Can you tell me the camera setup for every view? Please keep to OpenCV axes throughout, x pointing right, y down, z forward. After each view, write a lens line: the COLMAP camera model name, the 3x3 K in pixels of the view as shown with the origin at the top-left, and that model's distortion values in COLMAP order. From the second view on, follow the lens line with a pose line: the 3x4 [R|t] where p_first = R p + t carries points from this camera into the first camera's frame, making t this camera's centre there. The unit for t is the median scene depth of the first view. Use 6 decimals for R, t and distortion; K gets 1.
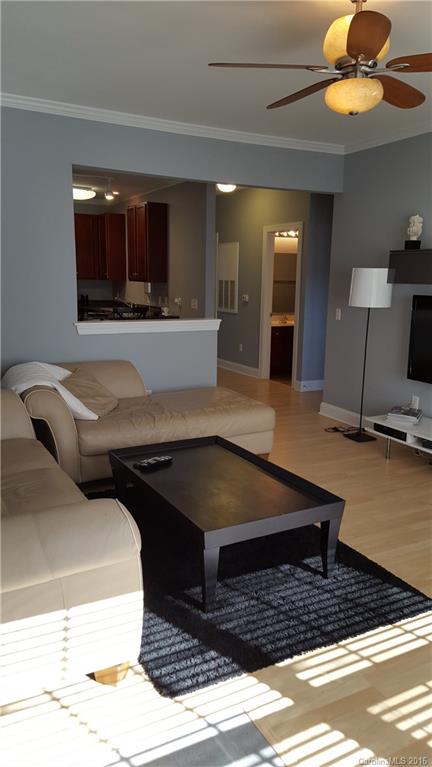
lens RADIAL K [[549.2, 0, 216.7], [0, 549.2, 379.7], [0, 0, 1]] dist [0.110152, -0.199093]
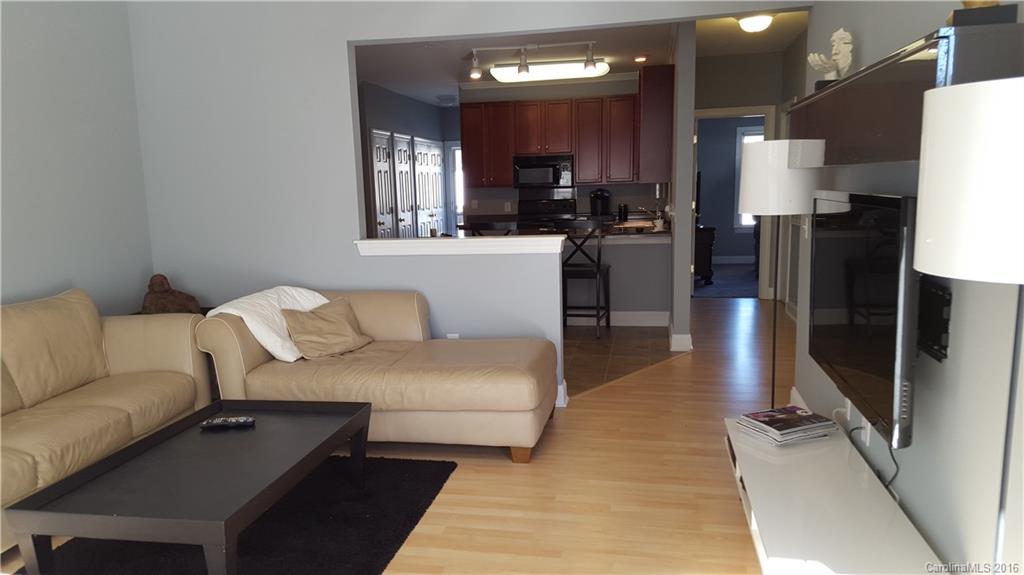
lens RADIAL K [[733.3, 0, 502.1], [0, 733.3, 299.6], [0, 0, 1]] dist [0.110152, -0.199093]
pose [[0.775505, 0.056526, -0.628806, 0.557403], [-0.072851, 0.997343, -0.000191, -0.031179], [0.627124, 0.045957, 0.777563, 0.301854]]
